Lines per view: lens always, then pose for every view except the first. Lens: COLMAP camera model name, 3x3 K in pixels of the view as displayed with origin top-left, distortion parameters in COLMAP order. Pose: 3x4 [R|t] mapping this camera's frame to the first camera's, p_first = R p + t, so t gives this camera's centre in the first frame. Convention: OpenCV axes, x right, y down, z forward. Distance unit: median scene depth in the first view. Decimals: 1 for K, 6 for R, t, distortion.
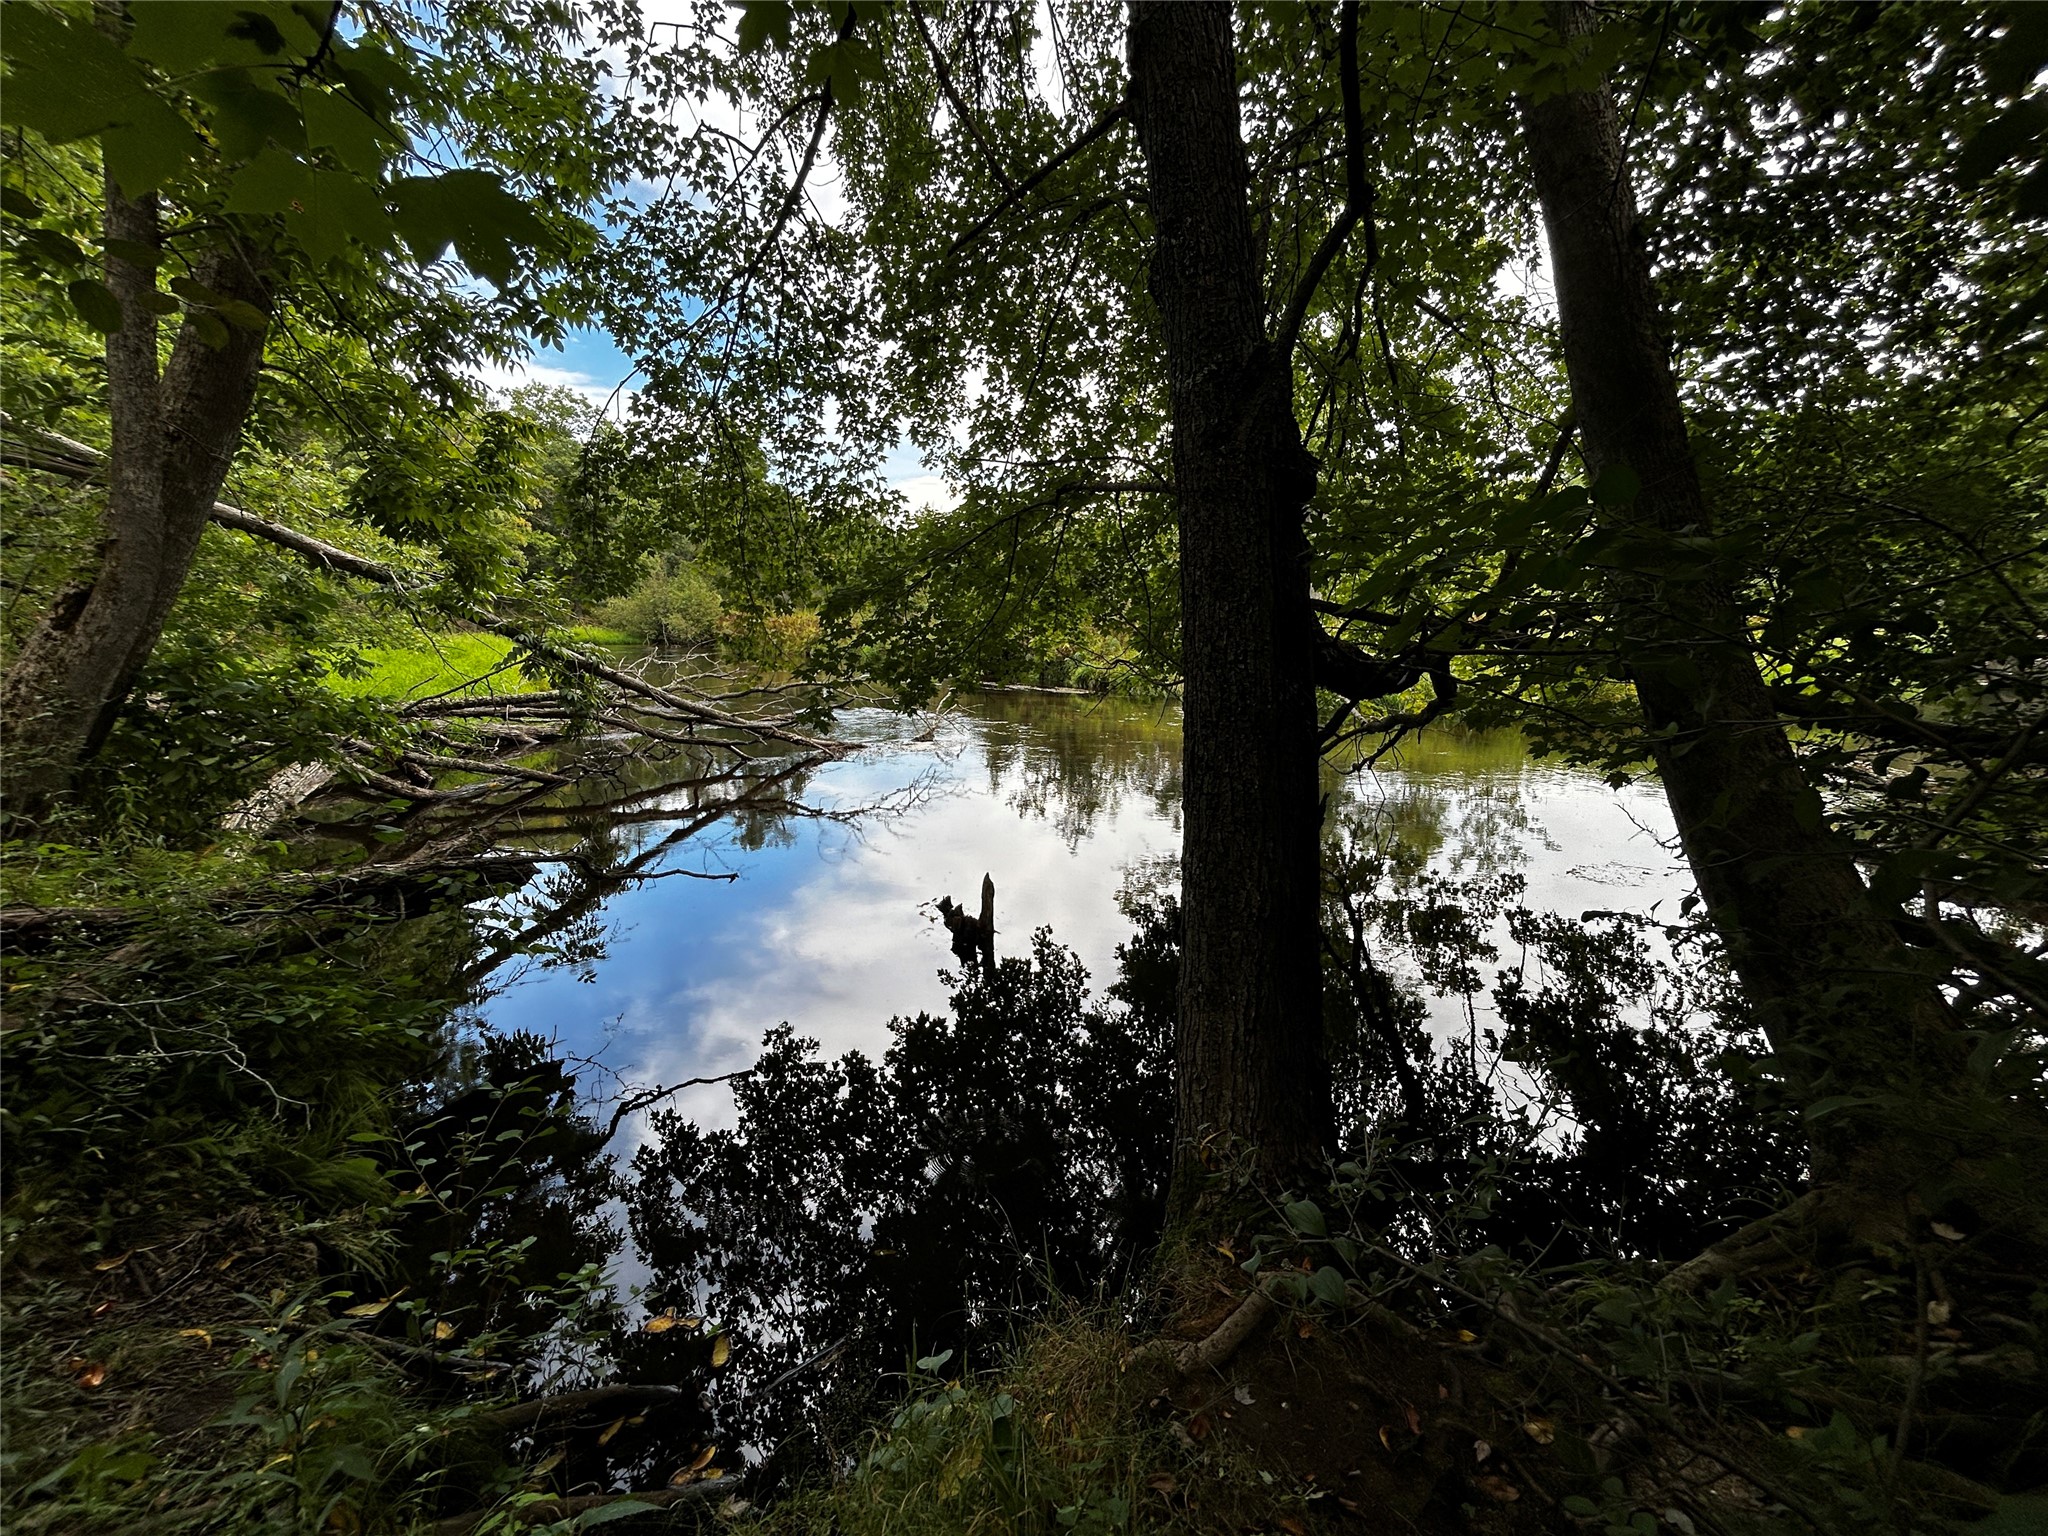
lens RADIAL K [[815.5, 0, 1024.0], [0, 815.5, 768.0], [0, 0, 1]] dist [0.002278, 0.000082]
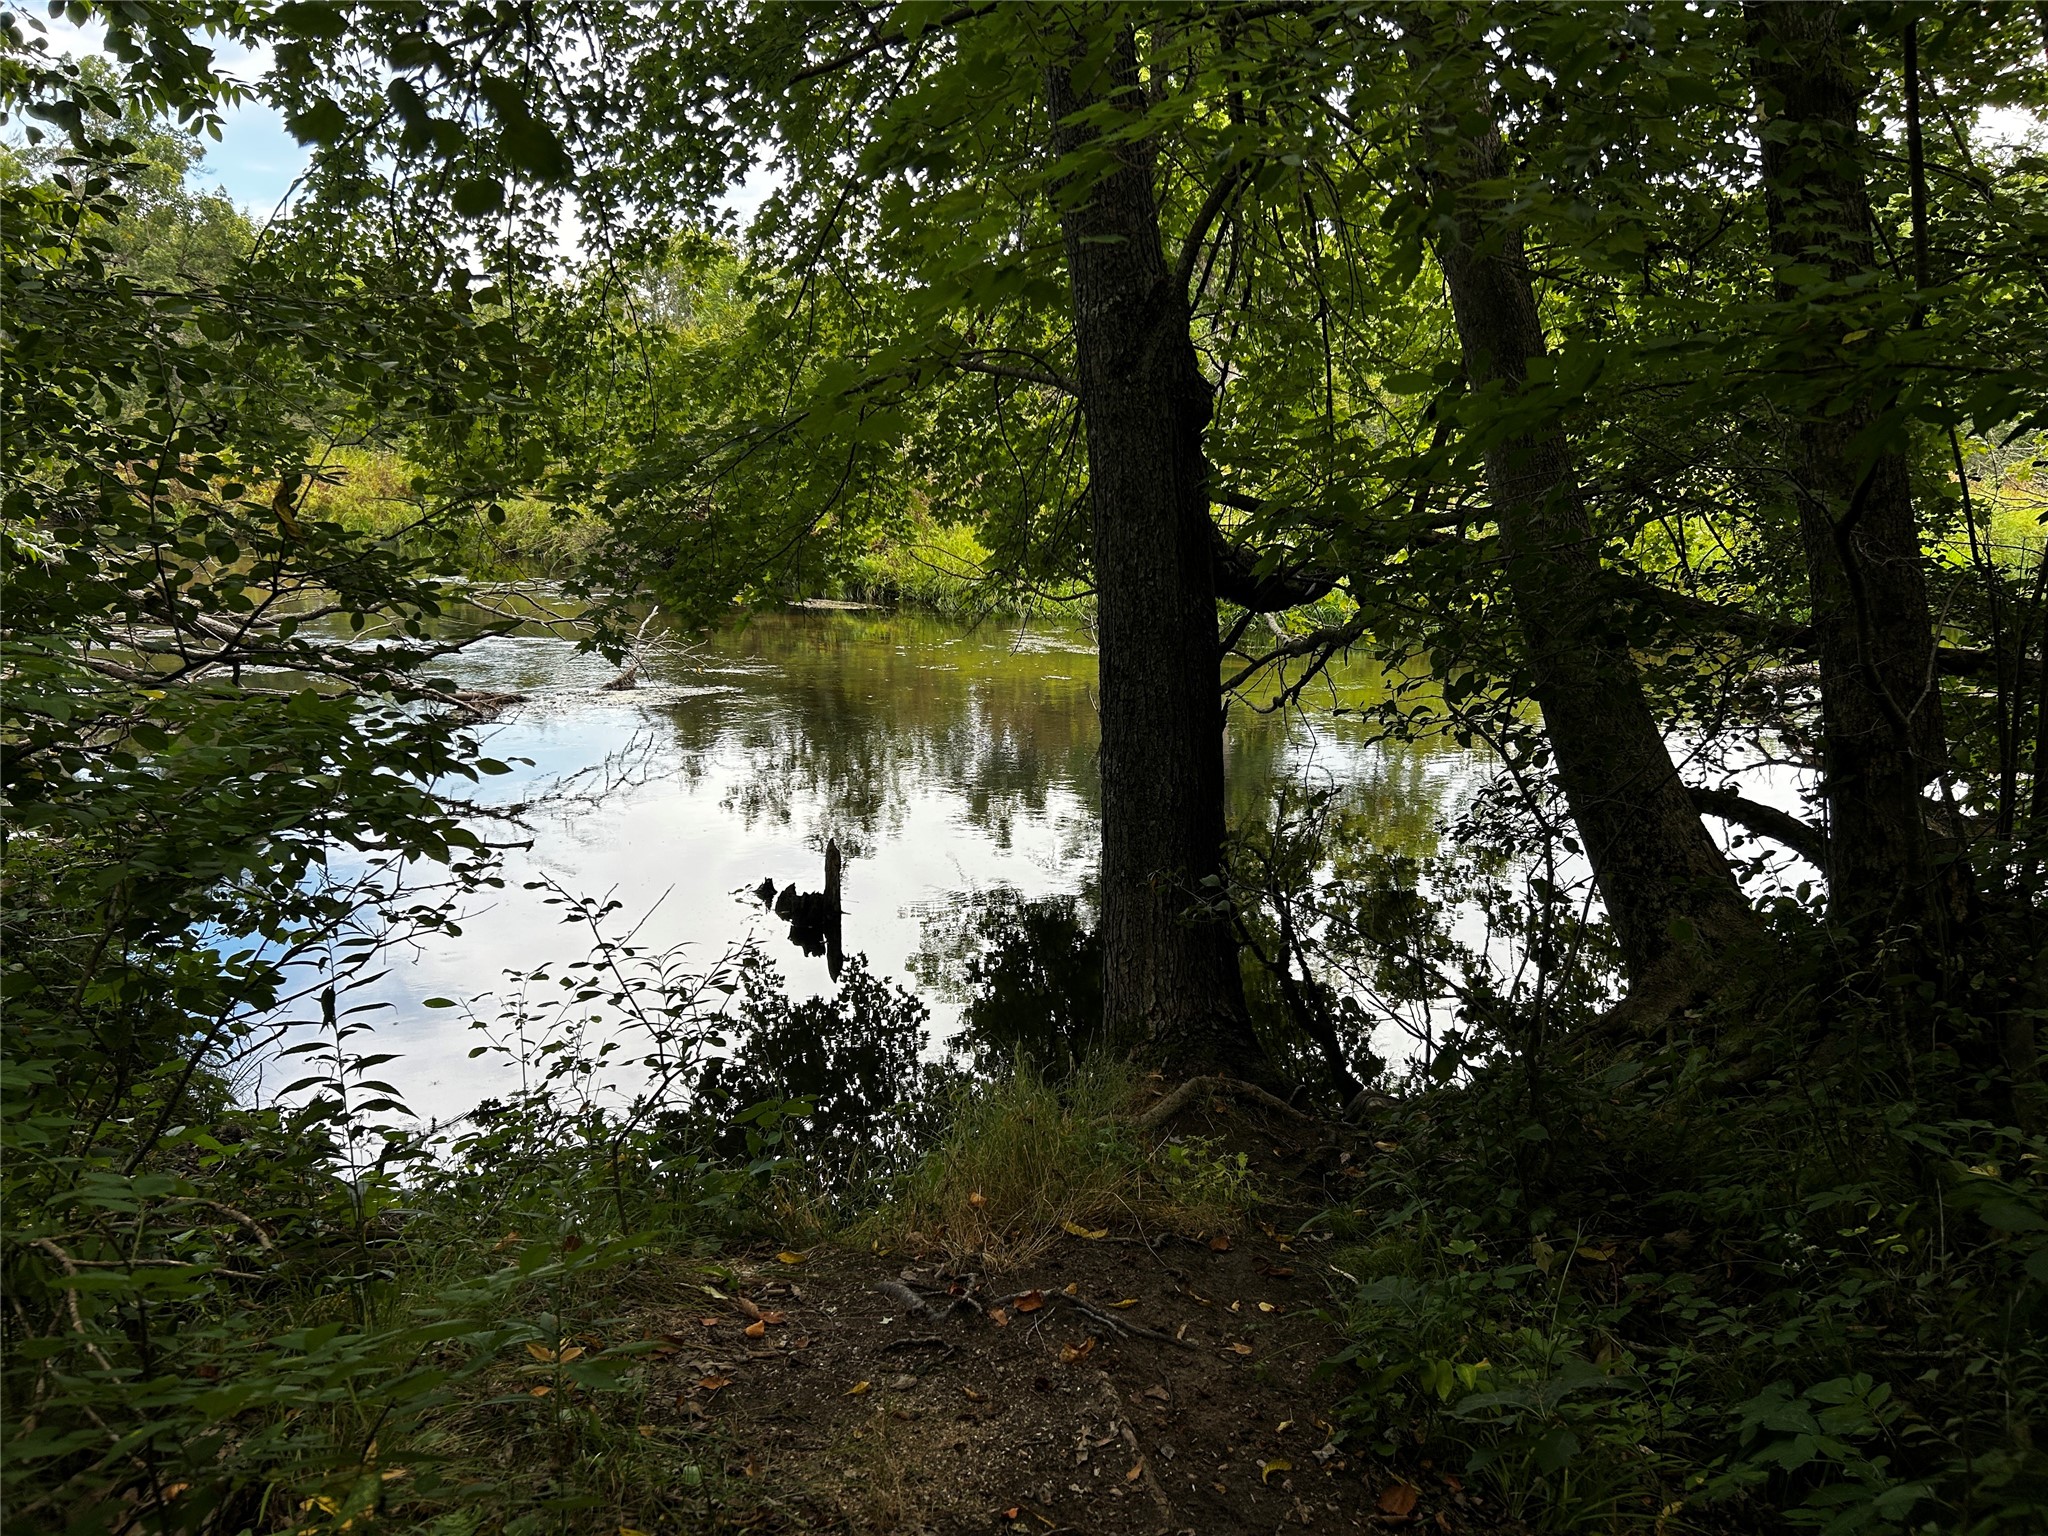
lens RADIAL K [[1534.6, 0, 1024.0], [0, 1534.6, 768.0], [0, 0, 1]] dist [0.033066, 0.000621]
pose [[0.978686, -0.031420, 0.202943, -0.114666], [0.028967, 0.999467, 0.015049, 0.031739], [-0.203308, -0.008850, 0.979075, -0.344739]]
